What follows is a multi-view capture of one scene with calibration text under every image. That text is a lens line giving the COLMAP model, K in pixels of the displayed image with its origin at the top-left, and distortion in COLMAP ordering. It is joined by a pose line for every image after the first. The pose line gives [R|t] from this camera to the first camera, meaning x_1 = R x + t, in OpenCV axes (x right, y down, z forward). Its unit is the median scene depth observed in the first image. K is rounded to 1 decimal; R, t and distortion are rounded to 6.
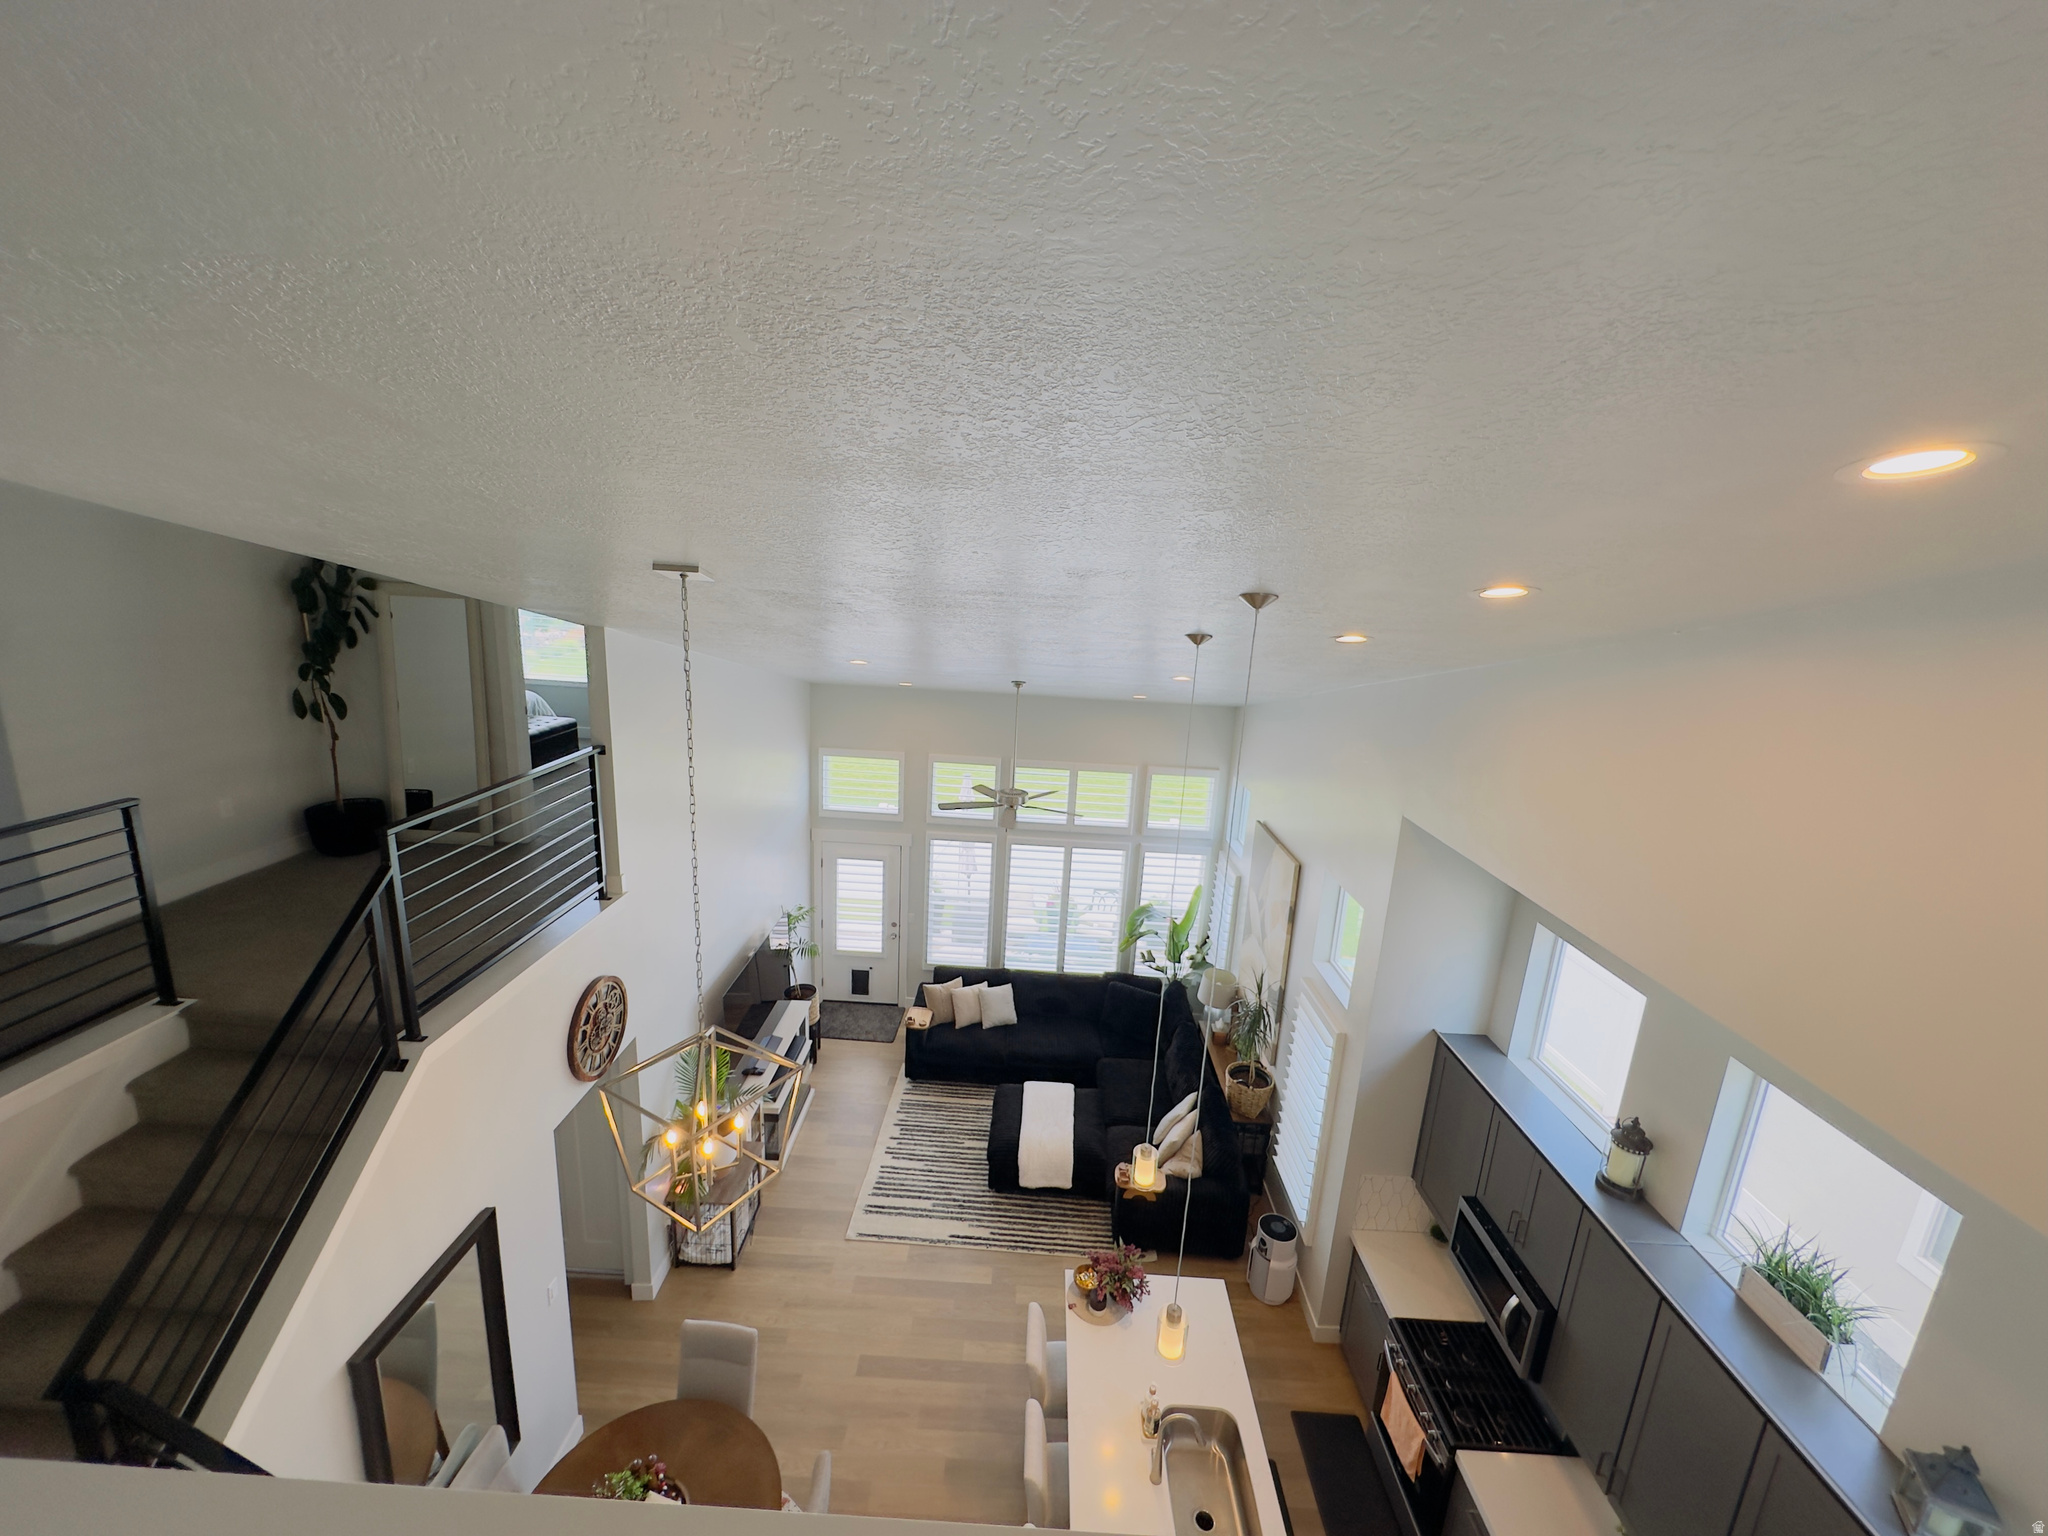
lens RADIAL K [[820.6, 0, 1020.7], [0, 820.6, 771.7], [0, 0, 1]] dist [-0.001208, 0.000594]
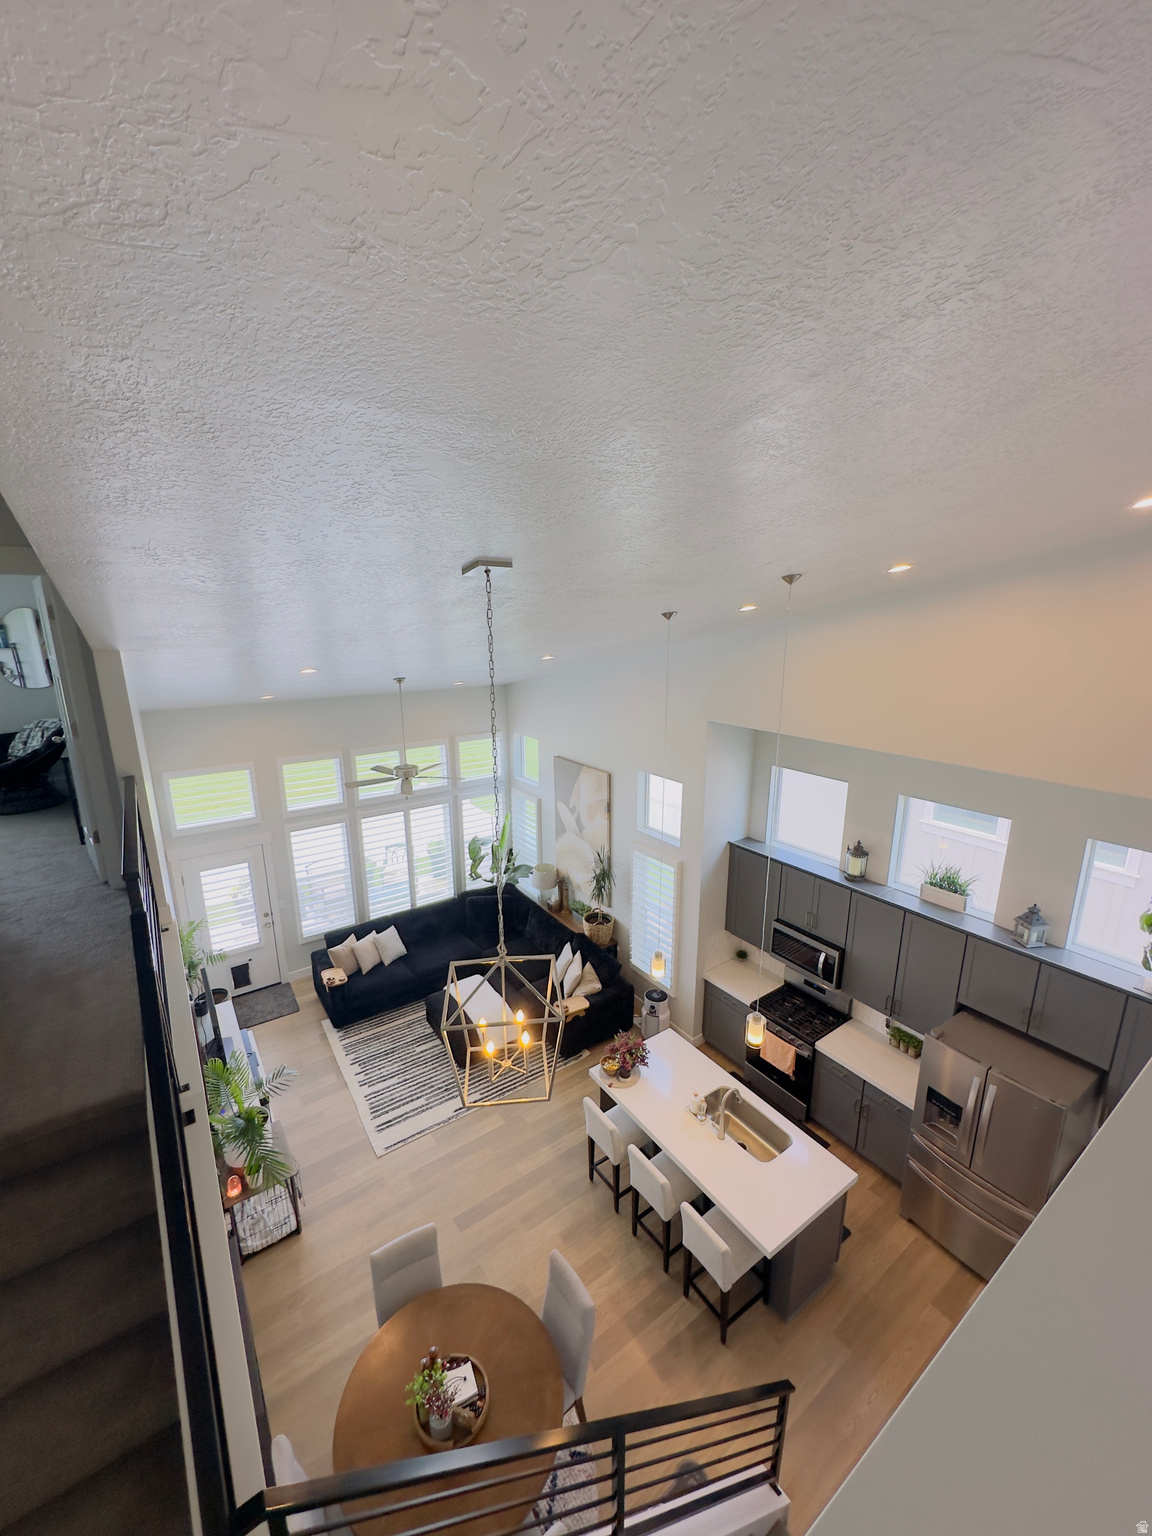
lens RADIAL K [[615.4, 0, 575.5], [0, 615.4, 770.7], [0, 0, 1]] dist [-0.001208, 0.000594]
pose [[0.803146, -0.201181, 0.560788, -0.266415], [0.184148, 0.978998, 0.087479, -0.003810], [-0.566610, 0.033009, 0.823325, 0.059847]]
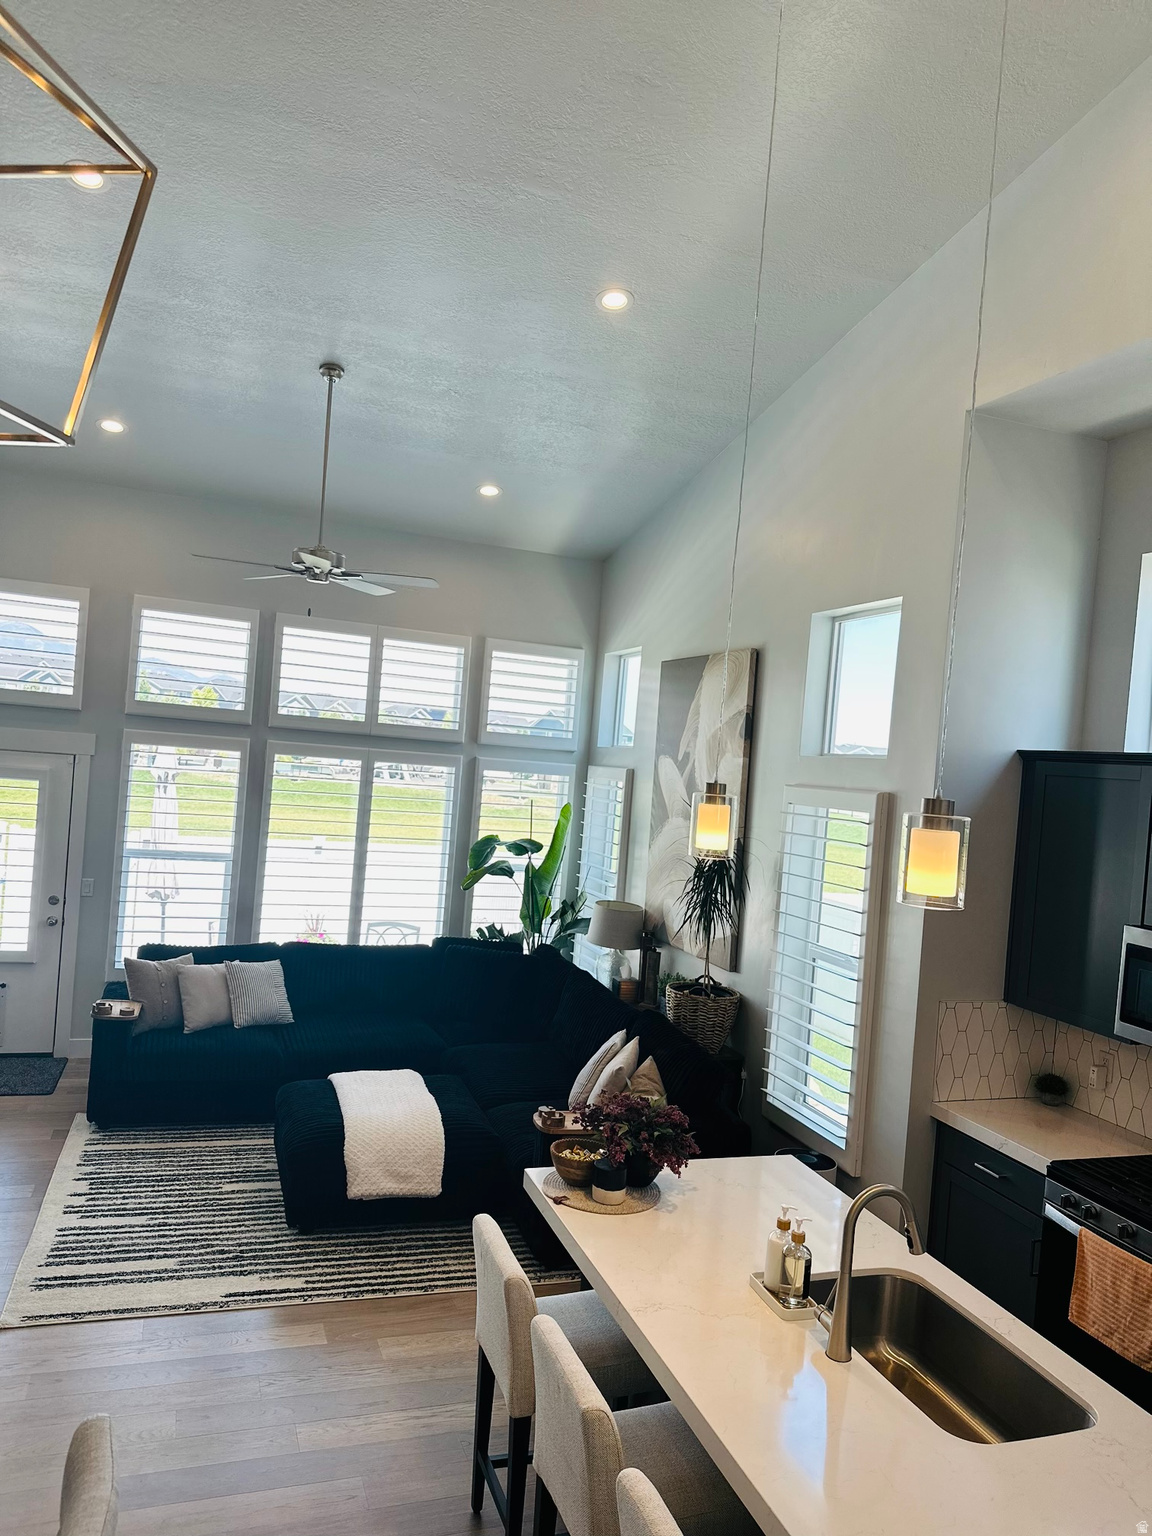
lens RADIAL K [[1082.2, 0, 572.0], [0, 1082.2, 770.0], [0, 0, 1]] dist [0.069117, -0.074675]
pose [[0.935177, 0.016397, 0.353801, -0.095525], [0.054210, 0.980531, -0.188732, 0.280979], [-0.350007, 0.195677, 0.916081, 0.172796]]
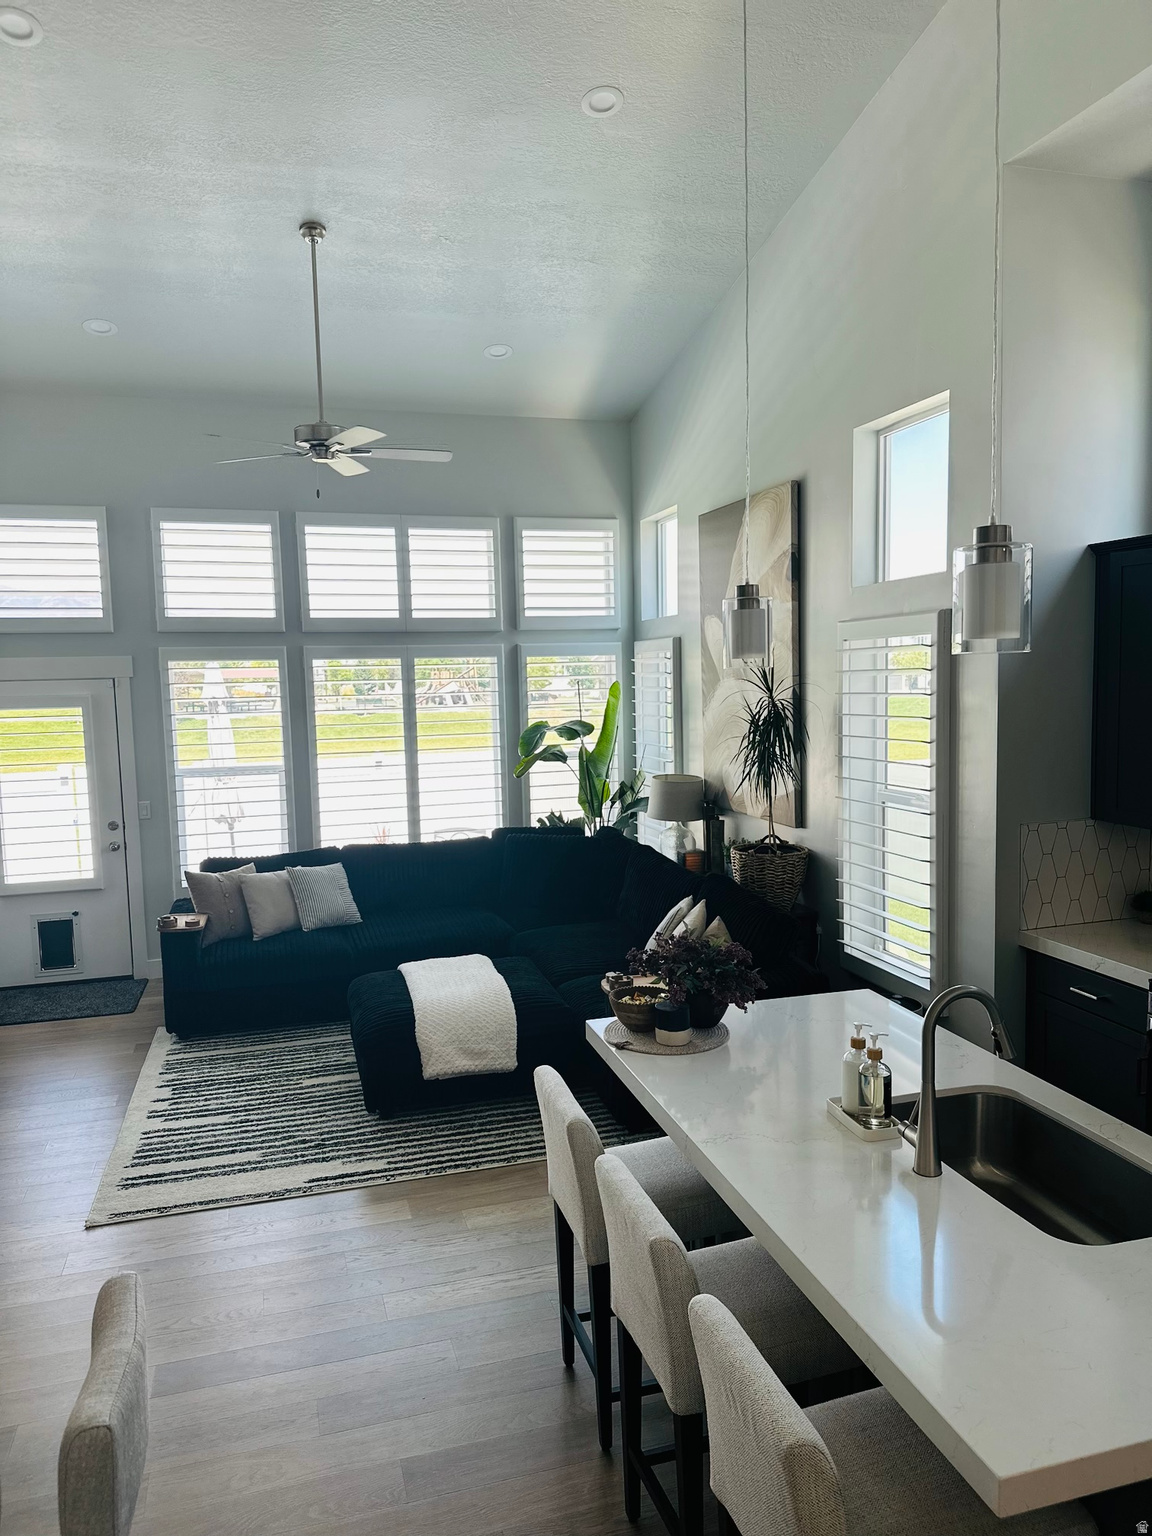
lens RADIAL K [[1082.2, 0, 573.2], [0, 1082.2, 765.7], [0, 0, 1]] dist [0.069117, -0.074675]
pose [[0.950509, -0.102266, 0.293386, -0.074915], [0.142801, 0.982426, -0.120198, 0.304196], [-0.275938, 0.156145, 0.948408, 0.199354]]
